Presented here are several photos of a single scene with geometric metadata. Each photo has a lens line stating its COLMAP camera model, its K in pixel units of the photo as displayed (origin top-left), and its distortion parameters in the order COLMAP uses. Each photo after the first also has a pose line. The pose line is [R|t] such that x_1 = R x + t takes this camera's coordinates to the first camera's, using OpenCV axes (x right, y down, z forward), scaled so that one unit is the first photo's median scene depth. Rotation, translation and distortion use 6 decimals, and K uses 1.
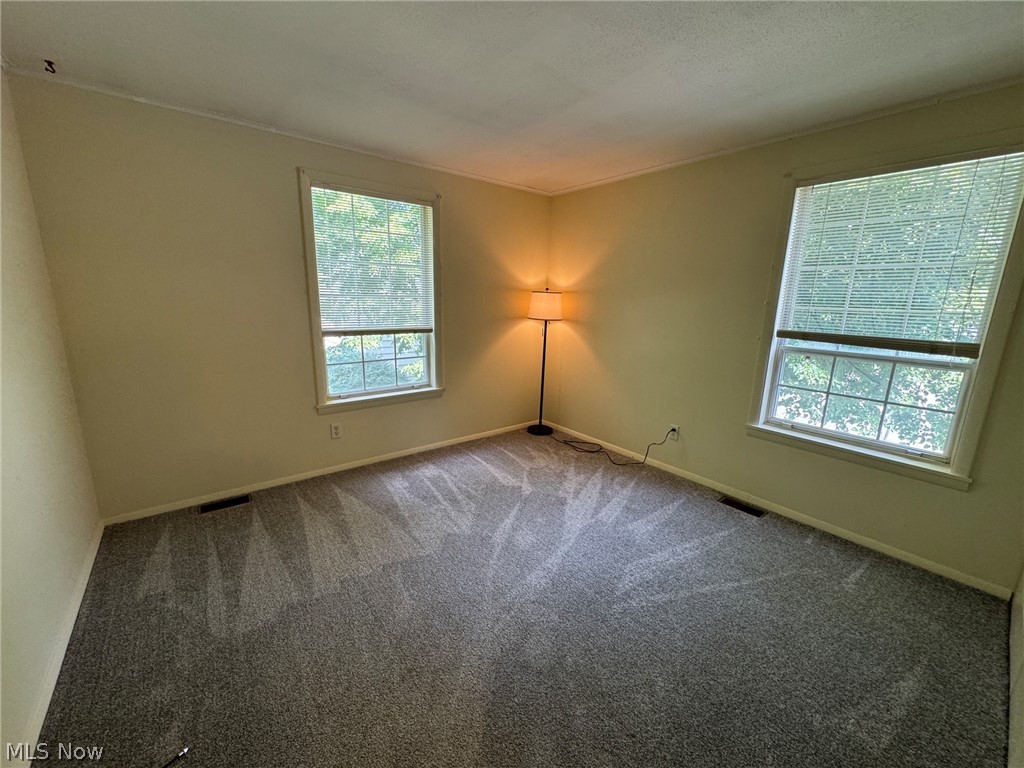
lens RADIAL K [[408.0, 0, 511.0], [0, 408.0, 384.7], [0, 0, 1]] dist [-0.002159, -0.000150]
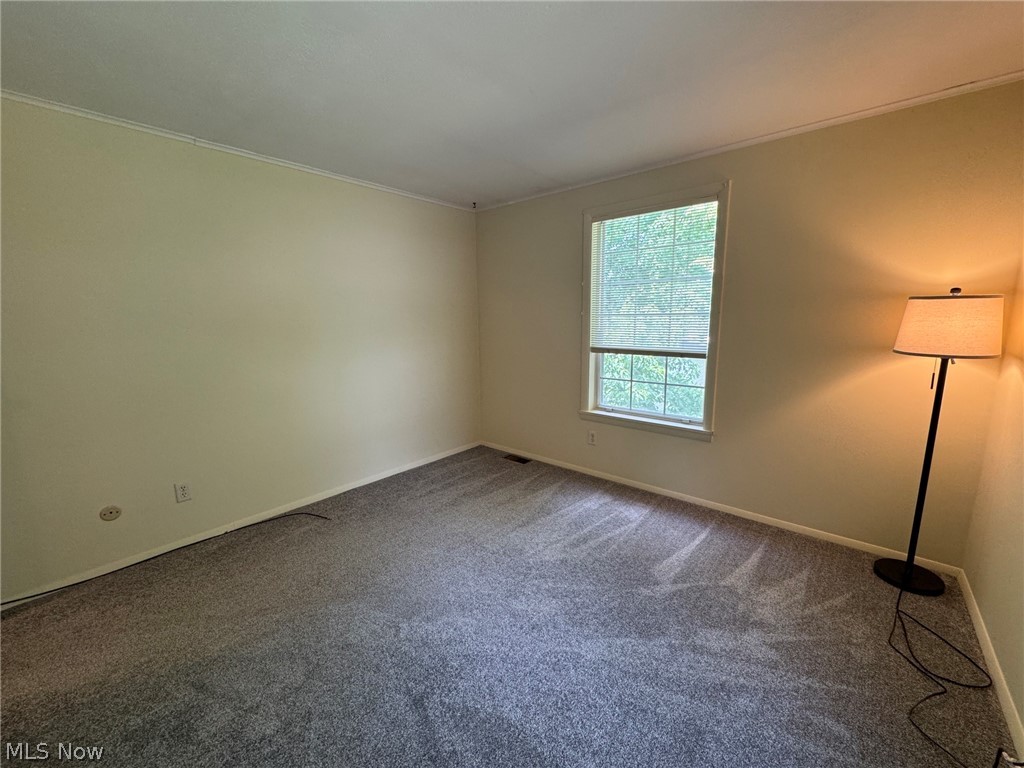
lens RADIAL K [[408.0, 0, 511.0], [0, 408.0, 384.7], [0, 0, 1]] dist [-0.002159, -0.000150]
pose [[0.186719, 0.139947, -0.972394, 0.566750], [-0.195556, 0.975288, 0.102813, -0.094757], [0.962753, 0.170960, 0.209473, 0.526277]]
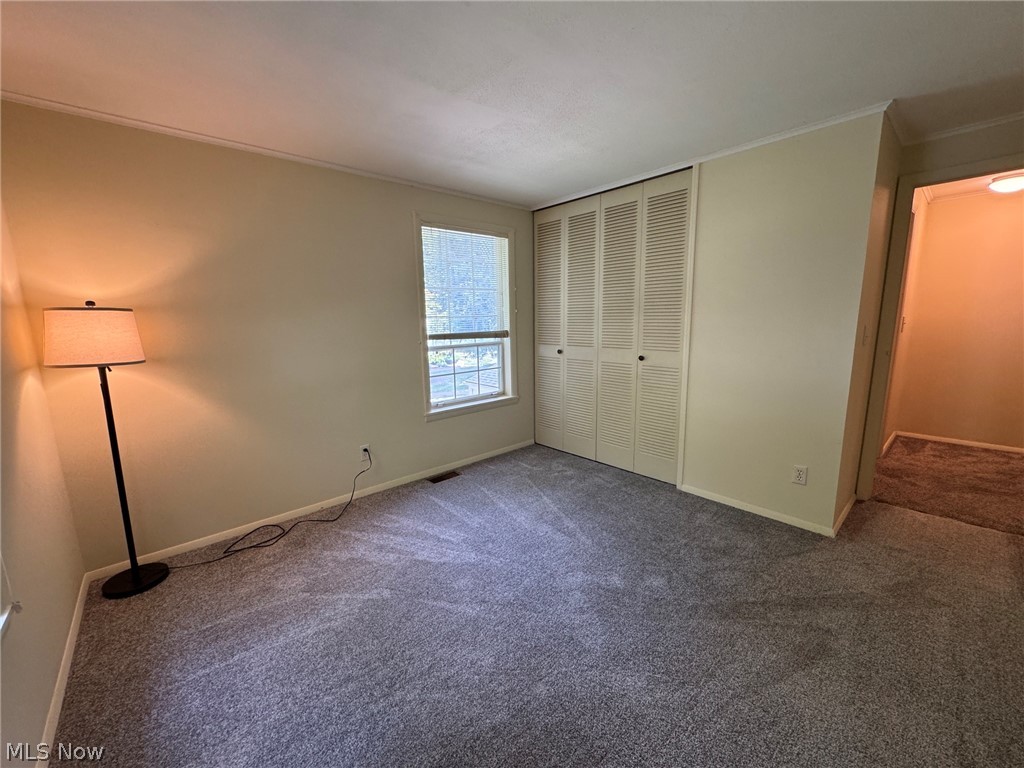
lens RADIAL K [[408.0, 0, 511.0], [0, 408.0, 384.7], [0, 0, 1]] dist [-0.002159, -0.000150]
pose [[-0.056578, -0.194469, 0.979276, -0.534862], [0.230162, 0.951887, 0.202328, -0.152088], [-0.971506, 0.236840, -0.009097, 0.658792]]
